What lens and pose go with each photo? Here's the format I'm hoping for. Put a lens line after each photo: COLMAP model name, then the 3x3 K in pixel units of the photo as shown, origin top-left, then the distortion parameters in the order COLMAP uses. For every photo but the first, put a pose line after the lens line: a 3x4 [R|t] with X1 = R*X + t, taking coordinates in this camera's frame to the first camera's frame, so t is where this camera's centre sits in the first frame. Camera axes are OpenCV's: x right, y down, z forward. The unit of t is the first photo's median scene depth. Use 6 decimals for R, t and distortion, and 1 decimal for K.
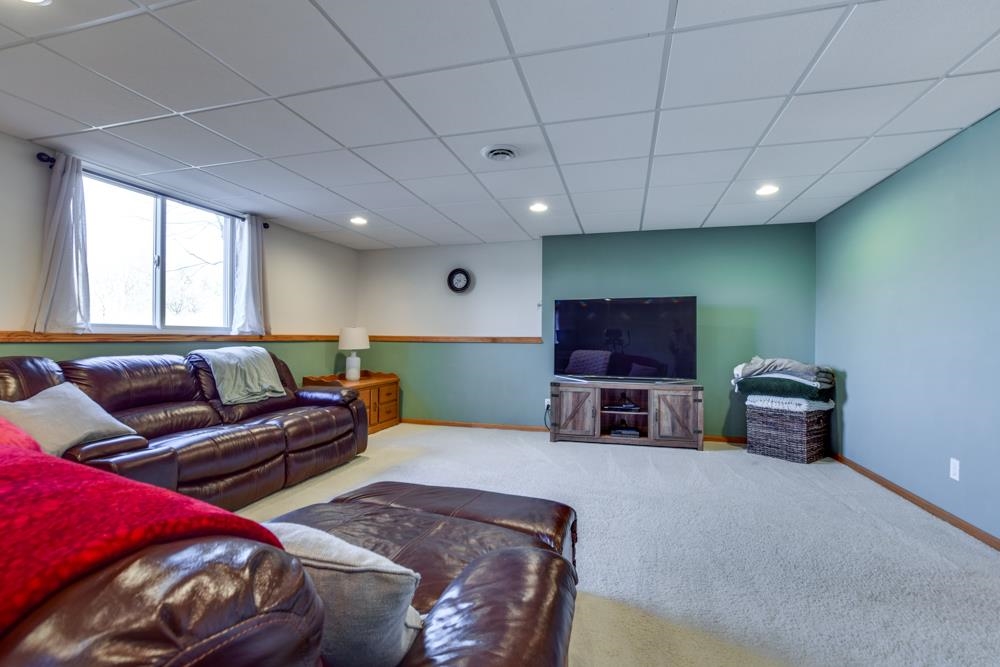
lens RADIAL K [[452.1, 0, 498.1], [0, 452.1, 337.2], [0, 0, 1]] dist [-0.023514, 0.000133]
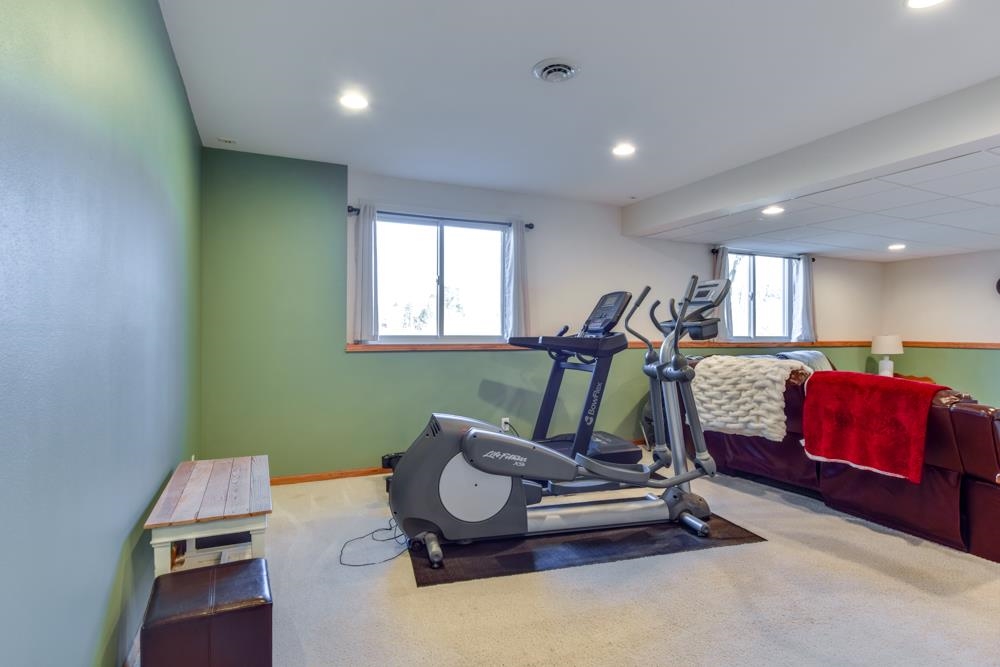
lens RADIAL K [[513.5, 0, 500.0], [0, 513.5, 333.5], [0, 0, 1]] dist [-0.003161, -0.000379]
pose [[0.648346, -0.001843, -0.761343, 0.044045], [-0.000318, 0.999996, -0.002692, -0.025169], [0.761346, 0.001988, 0.648343, -0.721360]]
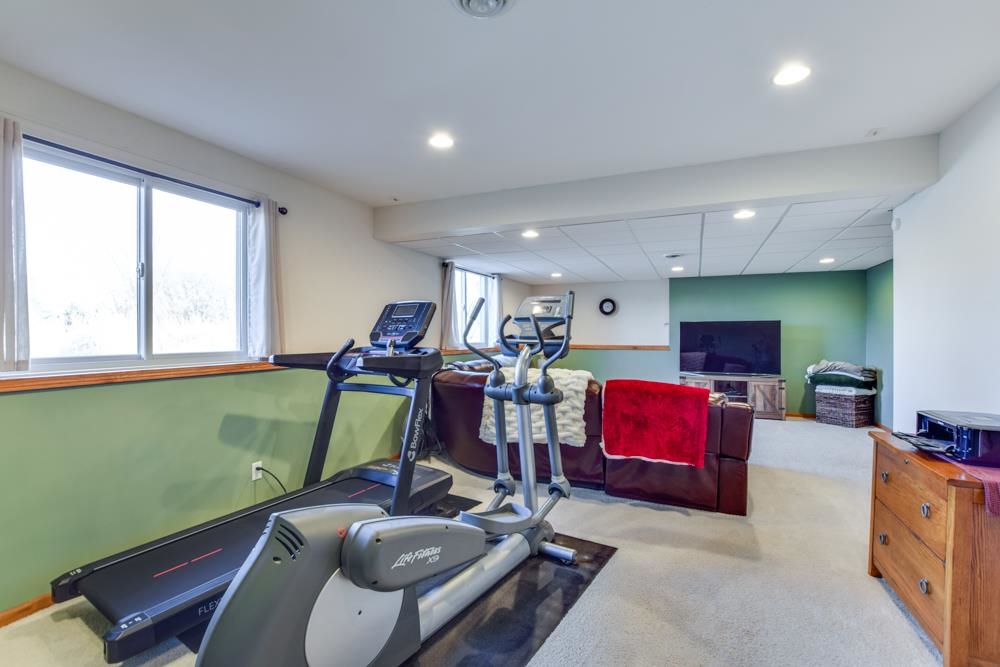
lens RADIAL K [[452.1, 0, 498.1], [0, 452.1, 337.2], [0, 0, 1]] dist [-0.023514, 0.000133]
pose [[0.989763, -0.003995, -0.142666, -0.297384], [0.004980, 0.999966, 0.006549, -0.049715], [0.142635, -0.007192, 0.989749, -0.653524]]
